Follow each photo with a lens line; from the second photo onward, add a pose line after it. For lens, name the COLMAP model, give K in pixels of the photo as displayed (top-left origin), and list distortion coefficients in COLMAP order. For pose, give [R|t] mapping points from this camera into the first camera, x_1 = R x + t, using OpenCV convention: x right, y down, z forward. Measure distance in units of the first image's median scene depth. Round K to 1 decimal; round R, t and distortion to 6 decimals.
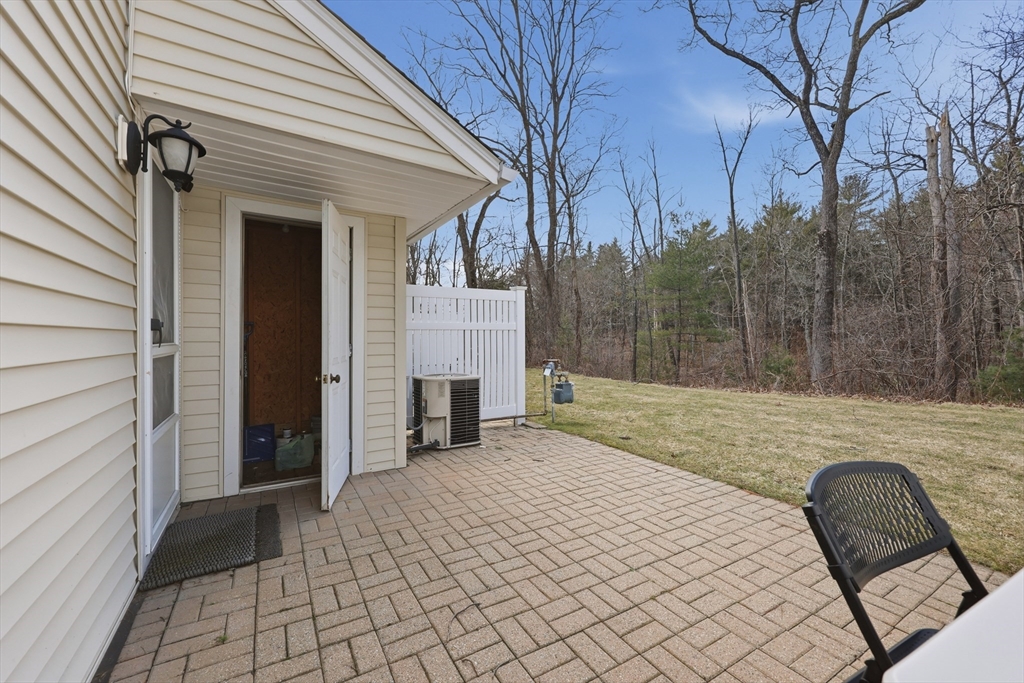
lens RADIAL K [[412.8, 0, 513.1], [0, 412.8, 339.8], [0, 0, 1]] dist [-0.002284, -0.000004]
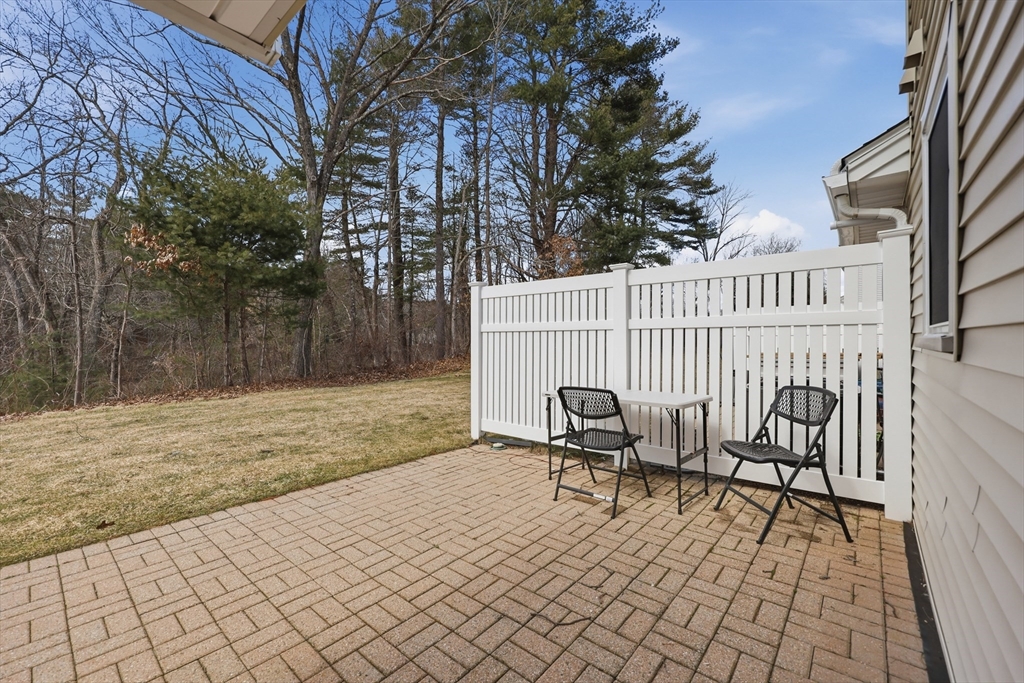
lens RADIAL K [[412.8, 0, 513.1], [0, 412.8, 339.8], [0, 0, 1]] dist [-0.002284, -0.000004]
pose [[-0.319467, 0.008357, 0.947561, -0.589747], [0.010170, 0.999934, -0.005390, -0.002918], [-0.947543, 0.007915, -0.319531, 0.795073]]
